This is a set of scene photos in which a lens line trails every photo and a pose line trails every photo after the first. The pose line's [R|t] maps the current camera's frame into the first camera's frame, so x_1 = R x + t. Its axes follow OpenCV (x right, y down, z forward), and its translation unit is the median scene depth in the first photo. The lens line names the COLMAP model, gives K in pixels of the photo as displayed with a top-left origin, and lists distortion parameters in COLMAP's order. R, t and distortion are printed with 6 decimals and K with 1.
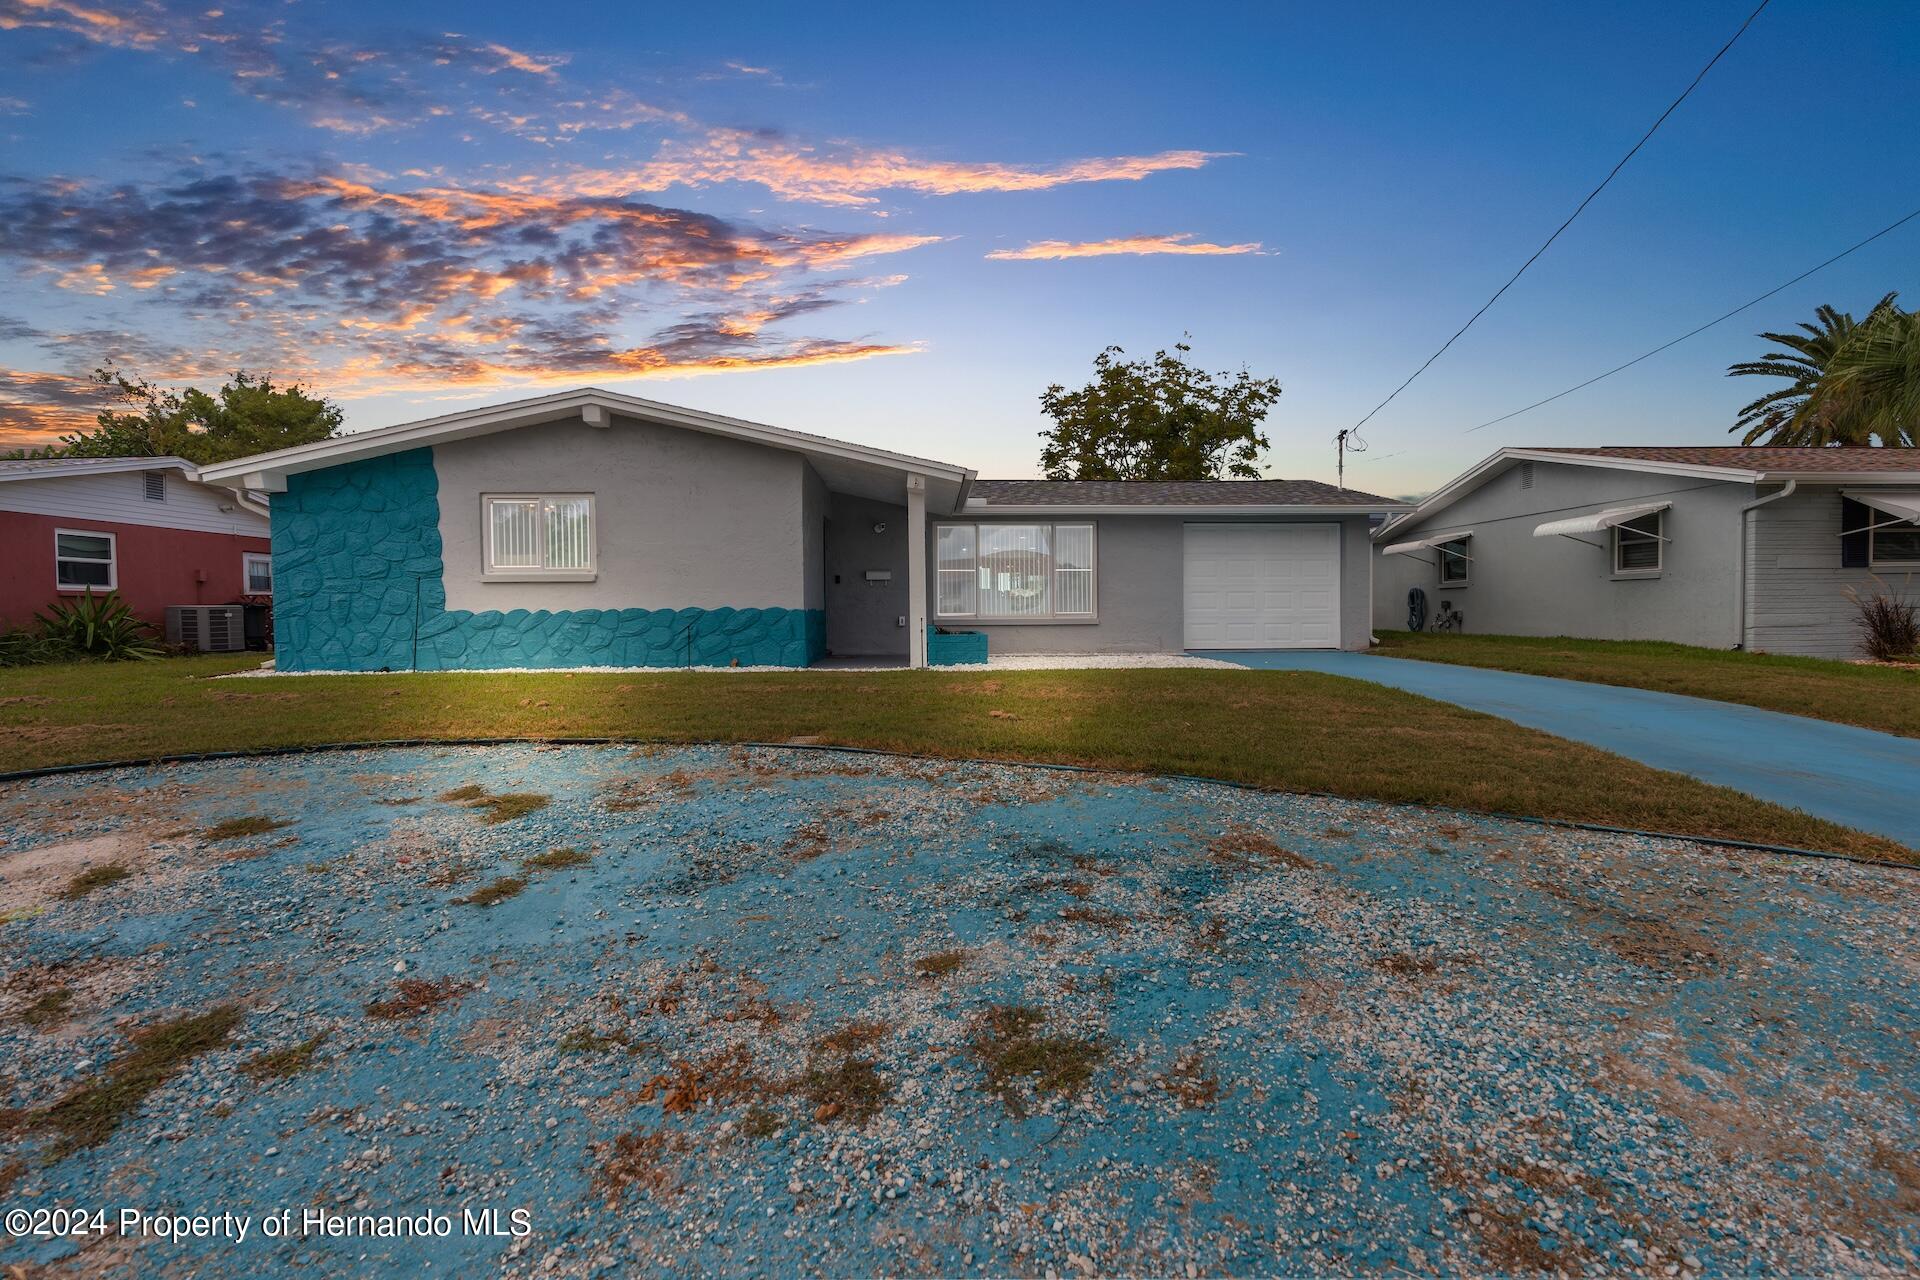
lens RADIAL K [[874.2, 0, 967.8], [0, 874.2, 638.3], [0, 0, 1]] dist [-0.003837, 0.000850]
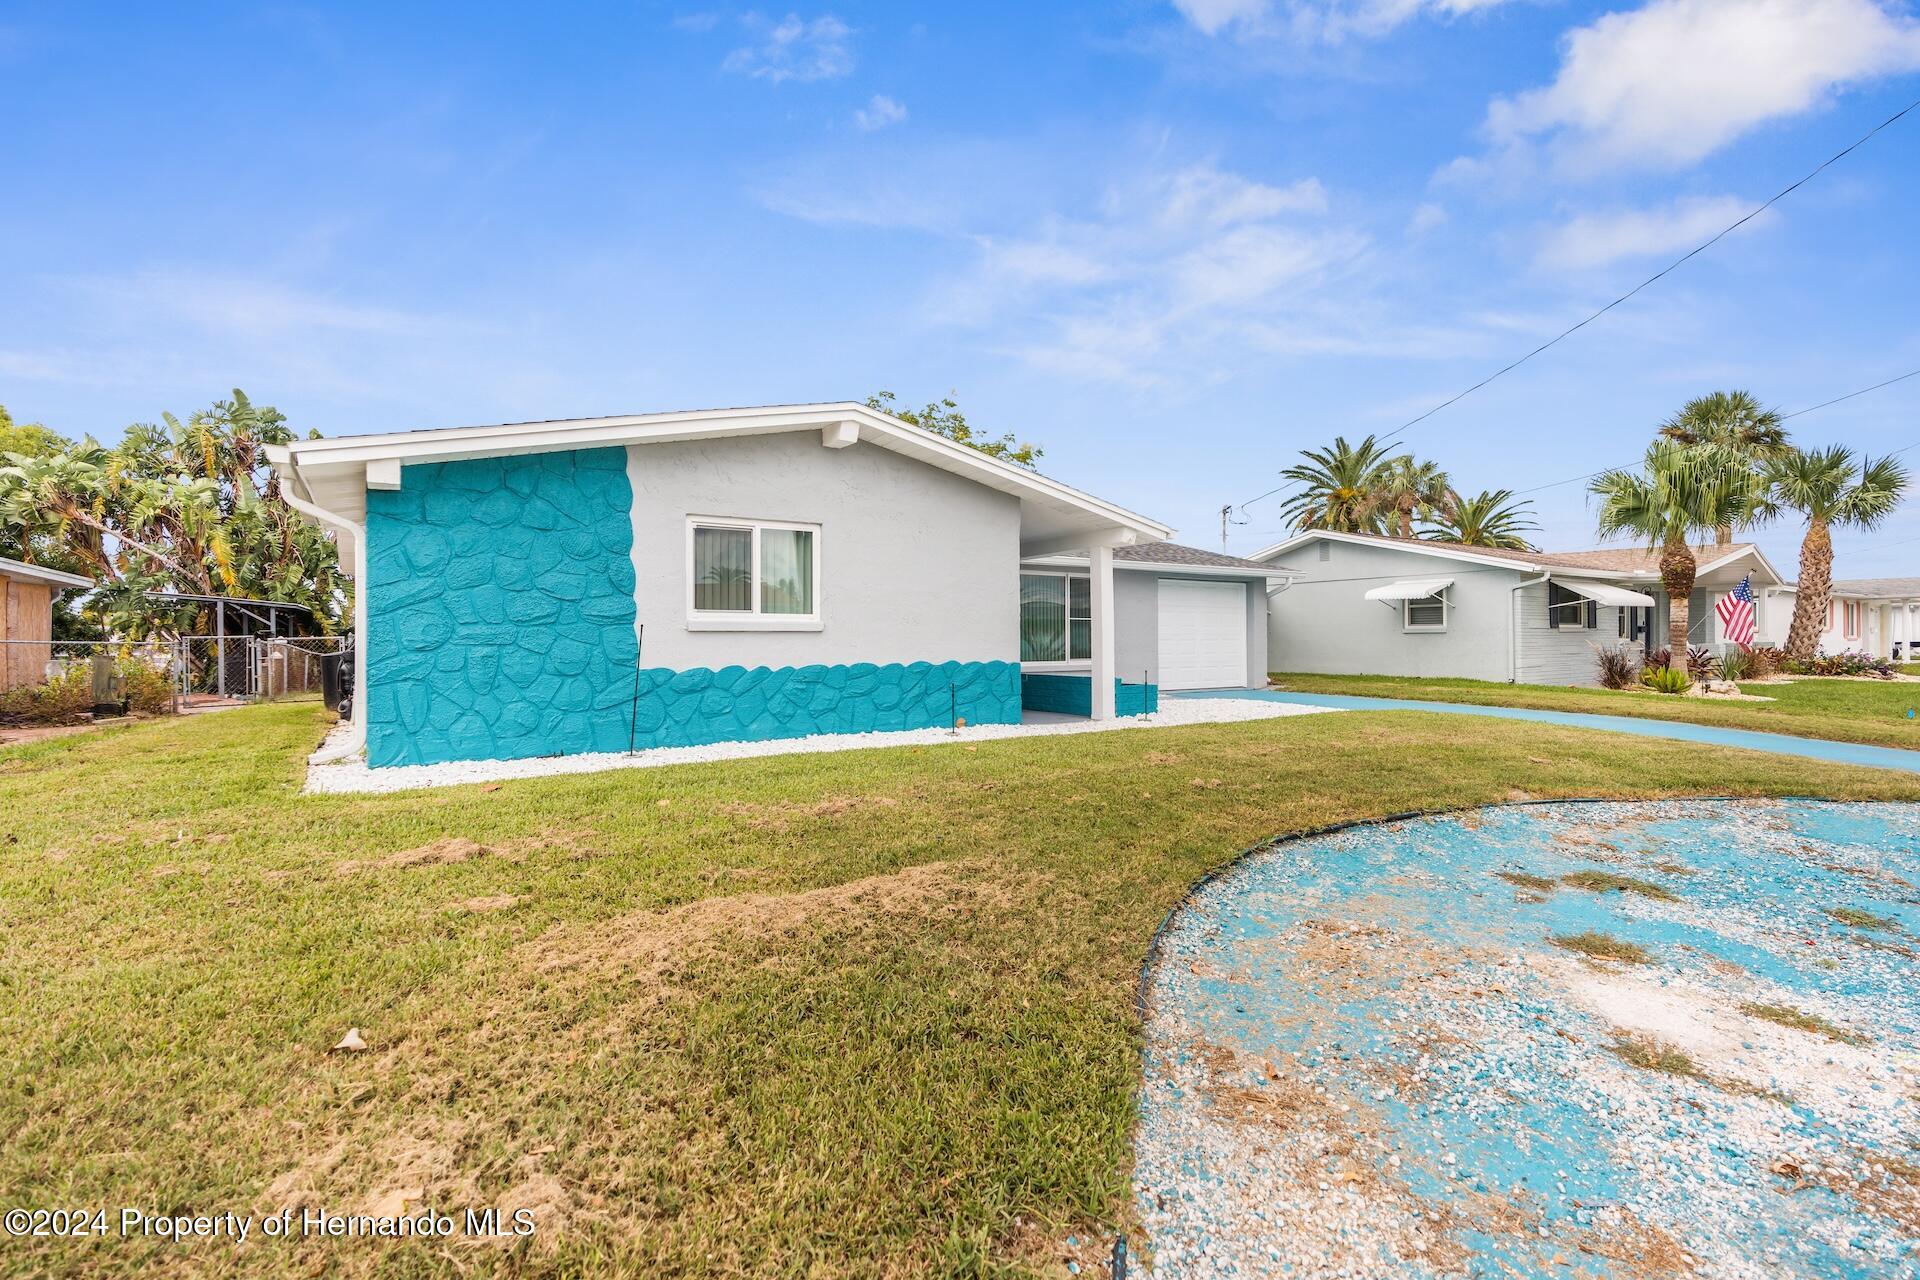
lens RADIAL K [[887.0, 0, 953.5], [0, 887.0, 628.4], [0, 0, 1]] dist [-0.009350, 0.000010]
pose [[0.857717, 0.010464, 0.514016, -0.752977], [0.014001, 0.998947, -0.043699, -0.029274], [-0.513932, 0.044678, 0.856667, 0.219529]]
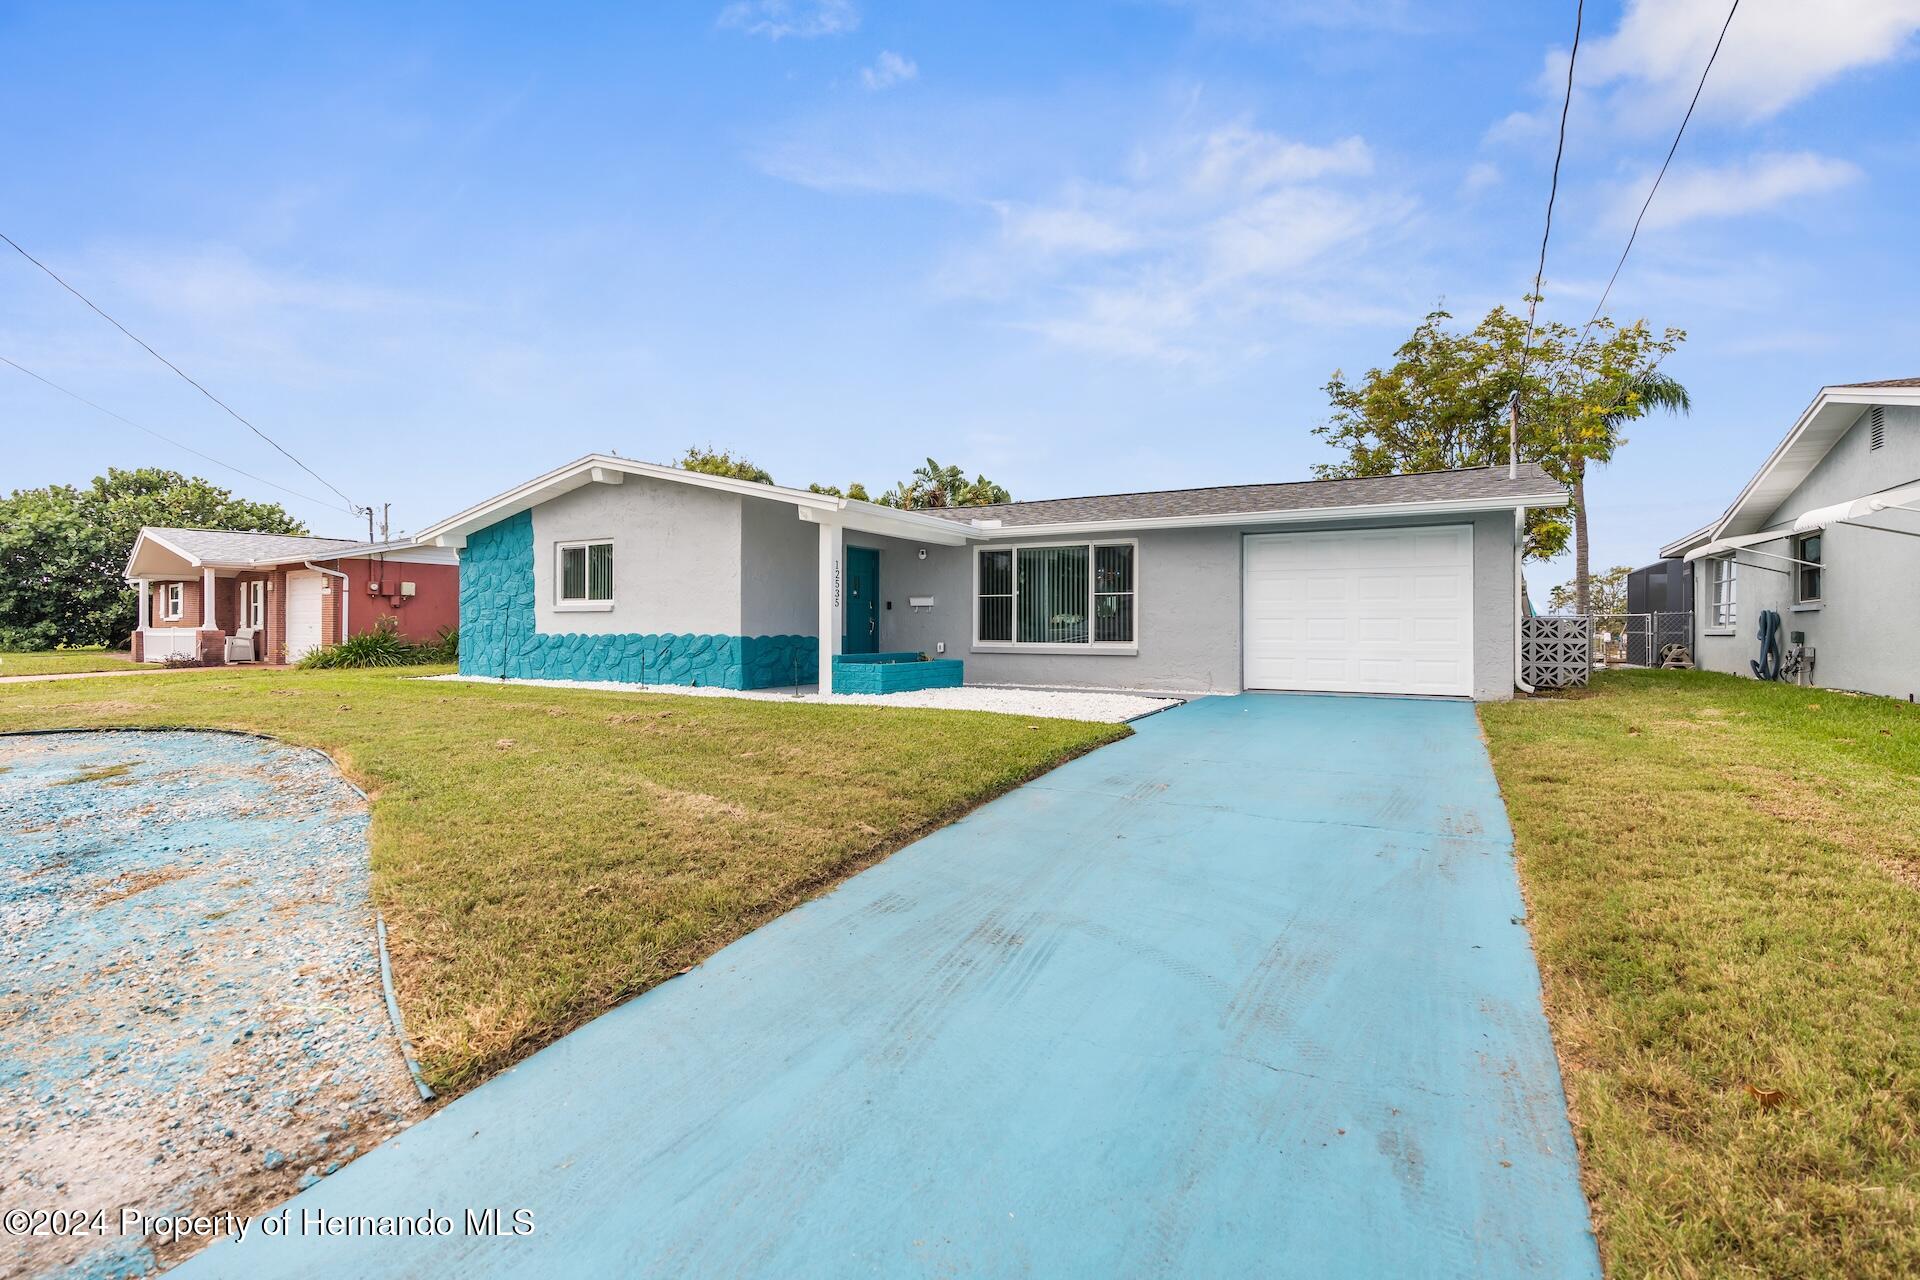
lens RADIAL K [[874.2, 0, 967.8], [0, 874.2, 638.3], [0, 0, 1]] dist [-0.003837, 0.000850]
pose [[0.854073, 0.015282, -0.519929, 0.628291], [-0.024954, 0.999621, -0.011610, -0.025331], [0.519555, 0.022890, 0.854130, 0.222029]]
